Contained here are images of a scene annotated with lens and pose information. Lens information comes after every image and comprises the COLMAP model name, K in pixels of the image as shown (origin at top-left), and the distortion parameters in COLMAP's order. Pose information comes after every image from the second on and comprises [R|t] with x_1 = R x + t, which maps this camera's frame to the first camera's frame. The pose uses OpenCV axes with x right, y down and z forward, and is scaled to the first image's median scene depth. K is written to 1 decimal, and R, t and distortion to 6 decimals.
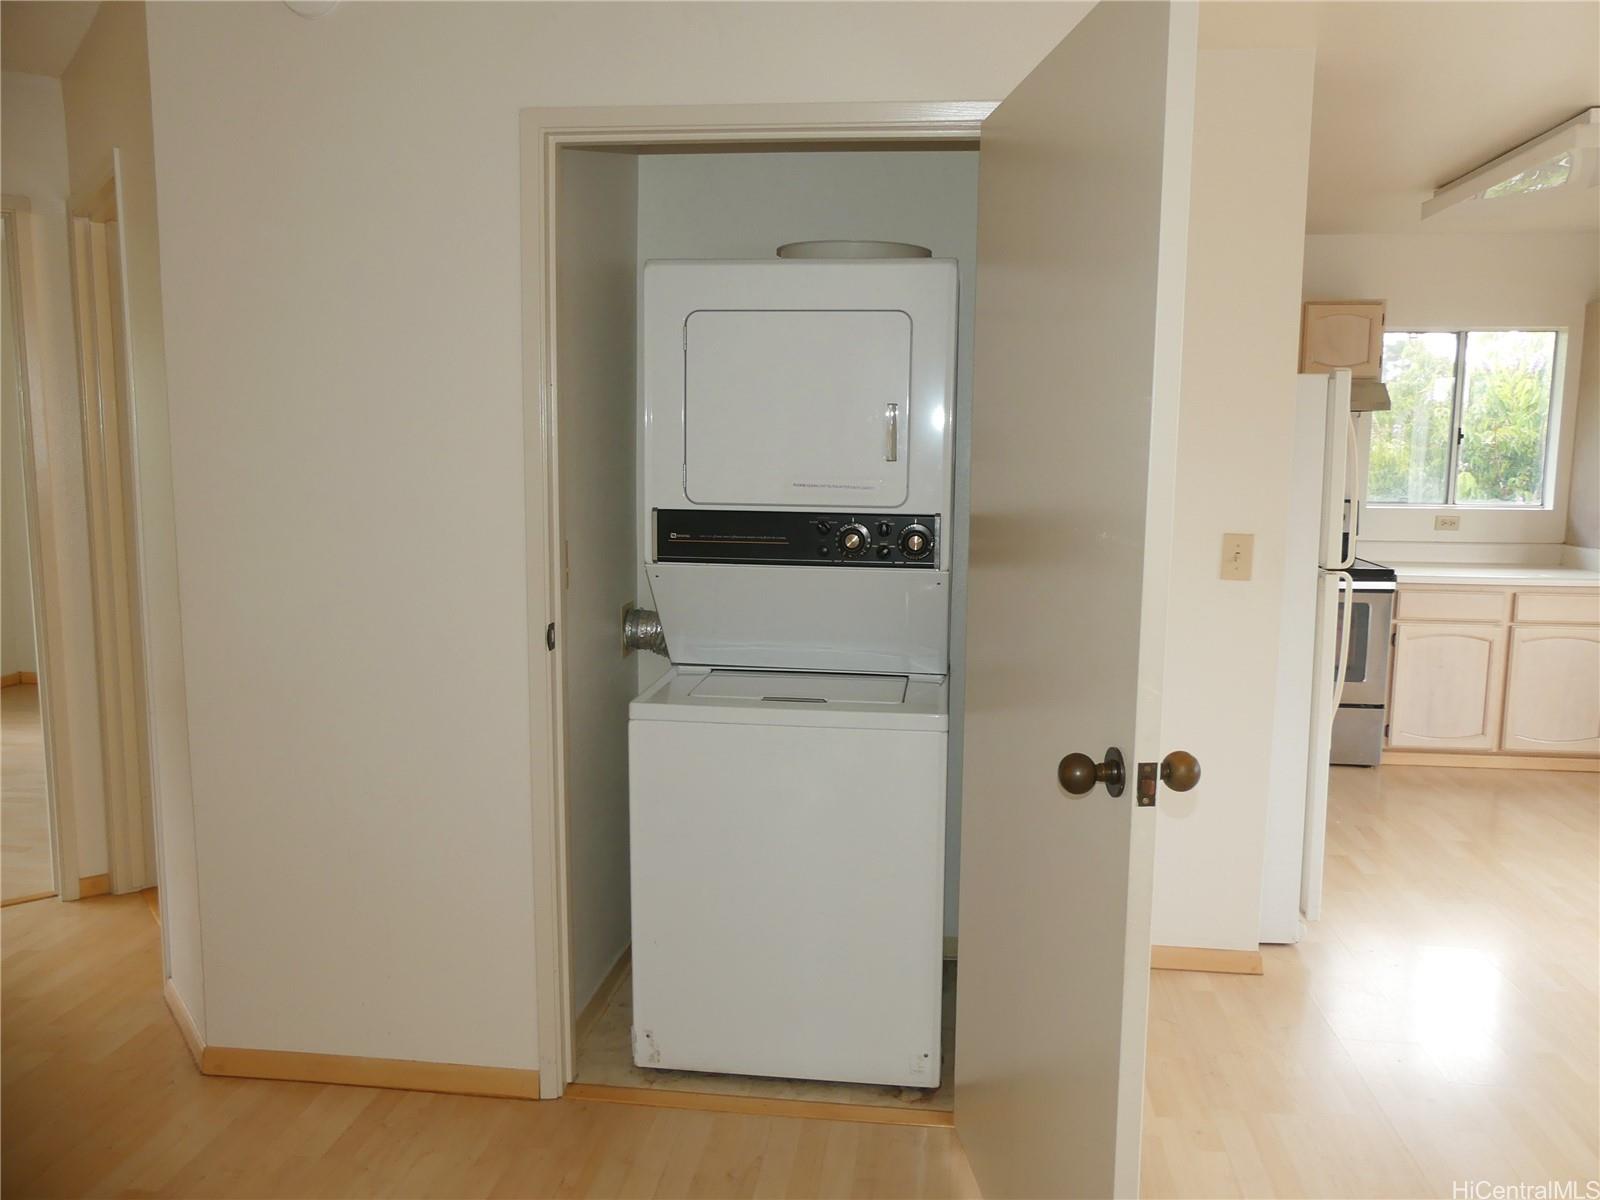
lens RADIAL K [[1196.2, 0, 797.8], [0, 1196.2, 594.5], [0, 0, 1]] dist [-0.030563, -0.001052]
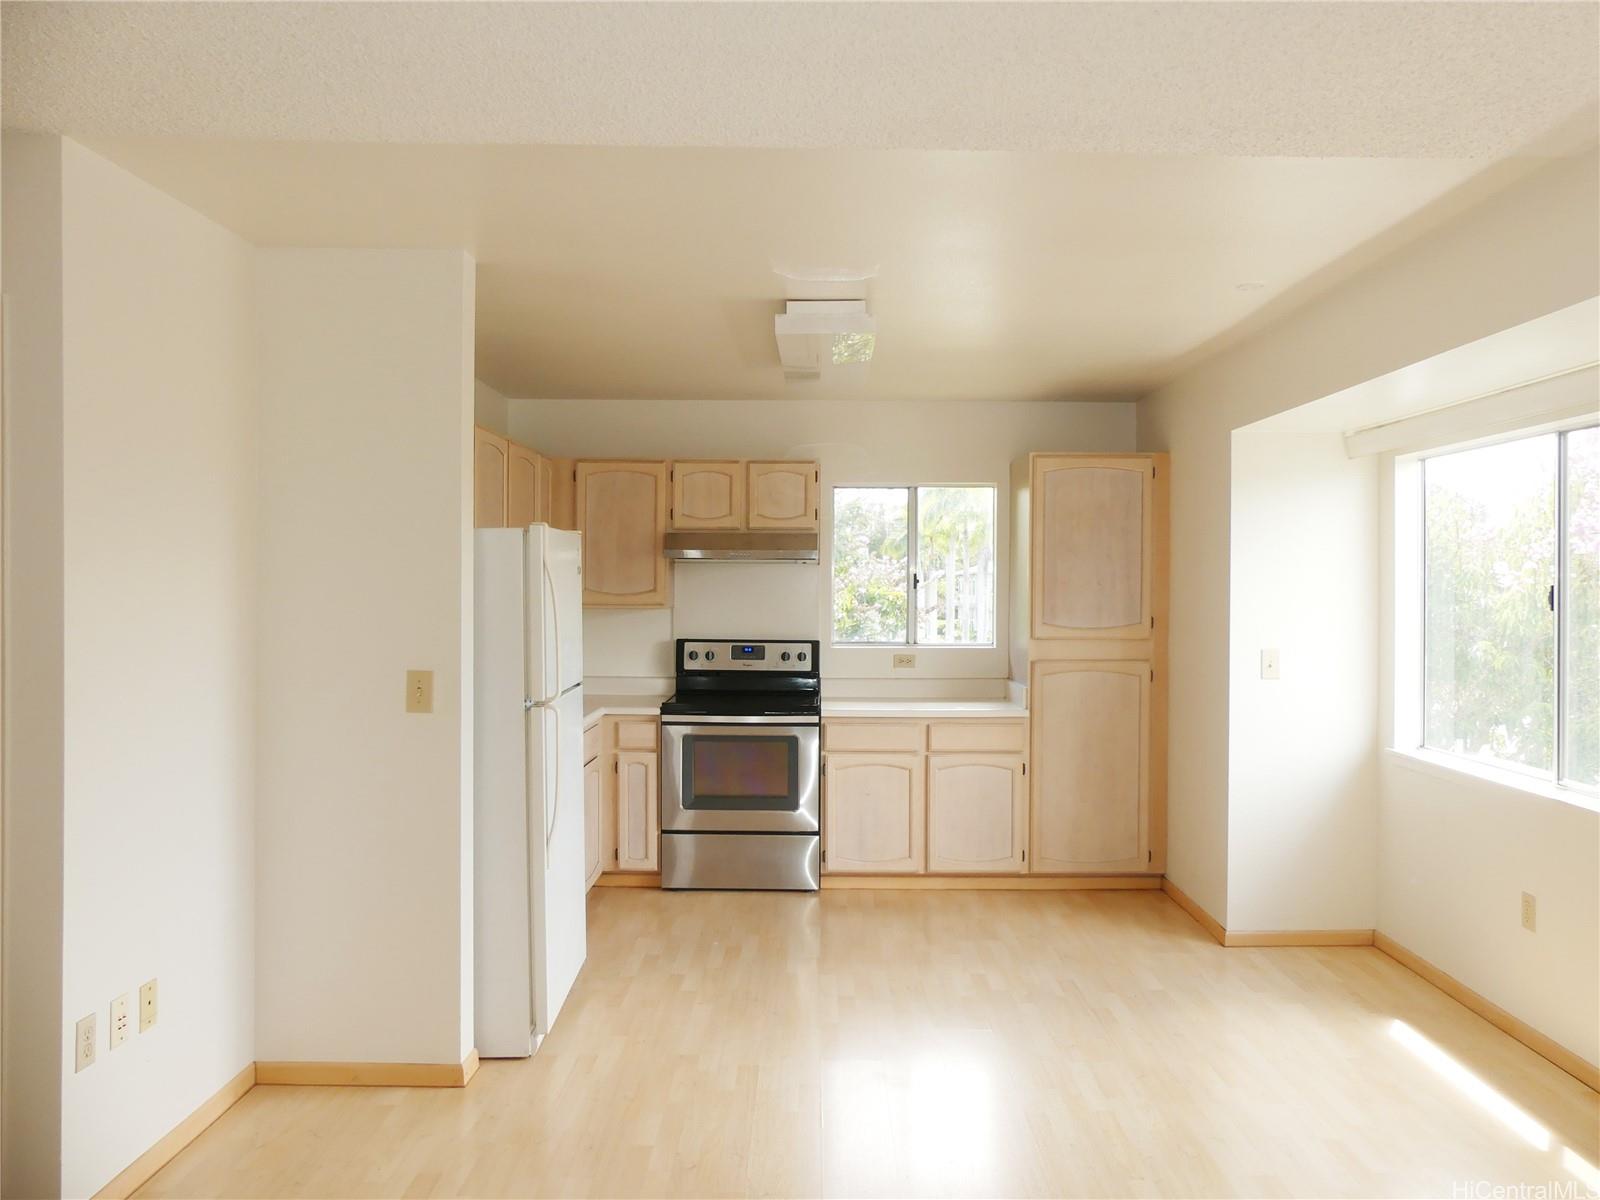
lens RADIAL K [[1196.2, 0, 802.1], [0, 1196.2, 605.3], [0, 0, 1]] dist [-0.030563, -0.001052]
pose [[0.993953, -0.005812, 0.109648, 0.365899], [0.018121, 0.993588, -0.111600, 0.010466], [-0.108297, 0.112913, 0.987685, -0.082279]]
